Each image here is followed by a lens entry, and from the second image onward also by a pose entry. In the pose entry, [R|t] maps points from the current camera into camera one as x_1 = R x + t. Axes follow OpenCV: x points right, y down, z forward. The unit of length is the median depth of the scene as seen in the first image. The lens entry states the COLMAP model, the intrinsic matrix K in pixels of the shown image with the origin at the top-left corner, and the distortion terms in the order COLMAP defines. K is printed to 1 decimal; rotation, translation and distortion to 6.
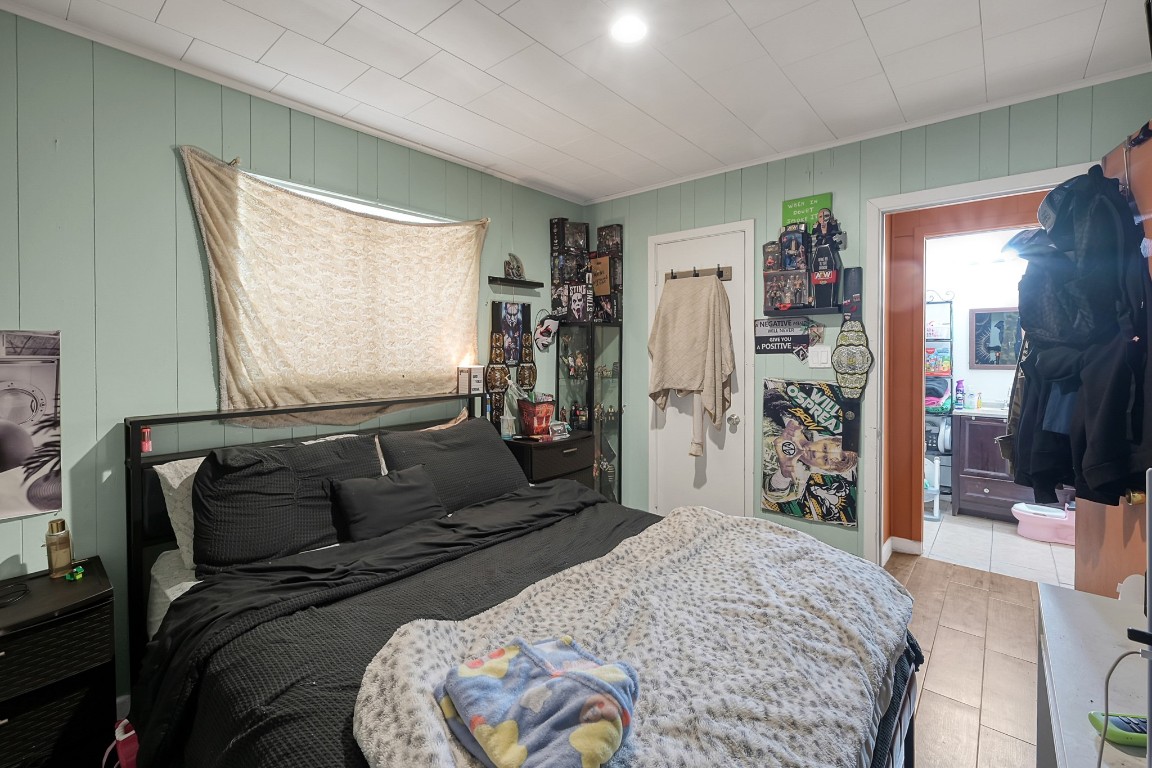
lens RADIAL K [[503.1, 0, 579.1], [0, 503.1, 359.5], [0, 0, 1]] dist [0.000306, 0.000012]
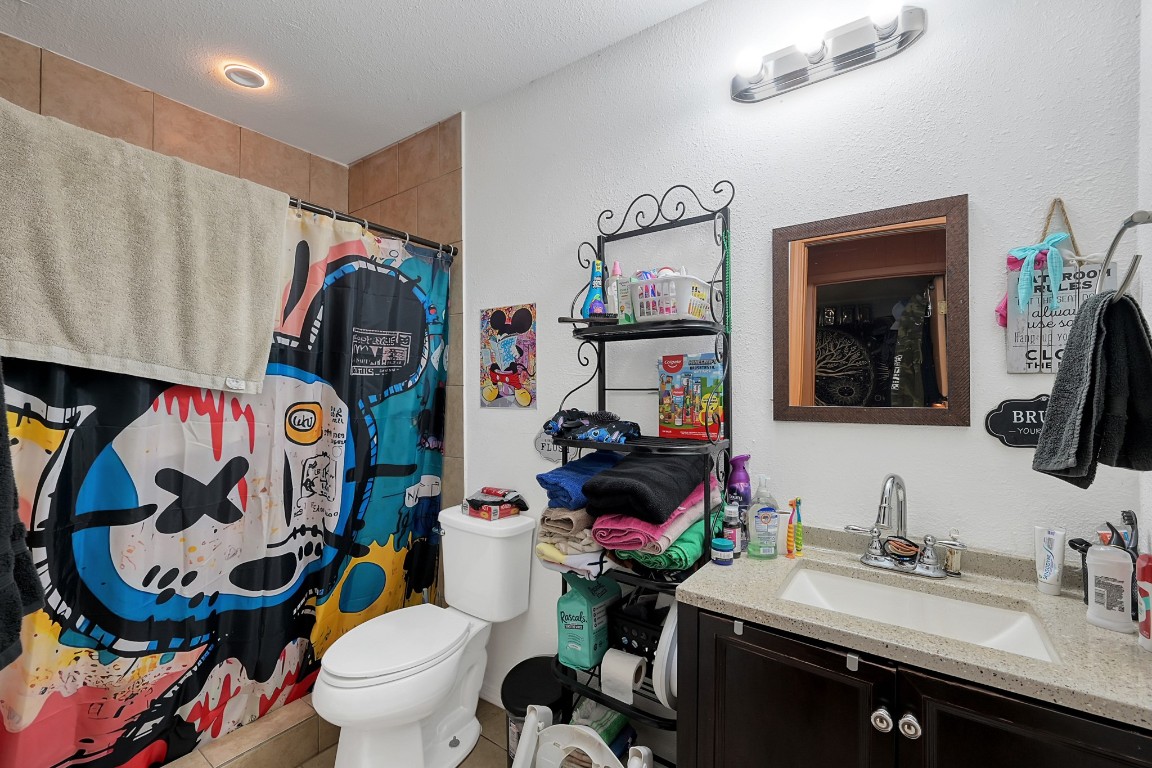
lens RADIAL K [[493.4, 0, 576.0], [0, 493.4, 384.0], [0, 0, 1]] dist [-0.001159, -0.000094]
pose [[0.997382, -0.000749, 0.072315, 0.640649], [0.001942, 0.999863, -0.016428, 0.002483], [-0.072293, 0.016526, 0.997247, 0.713282]]
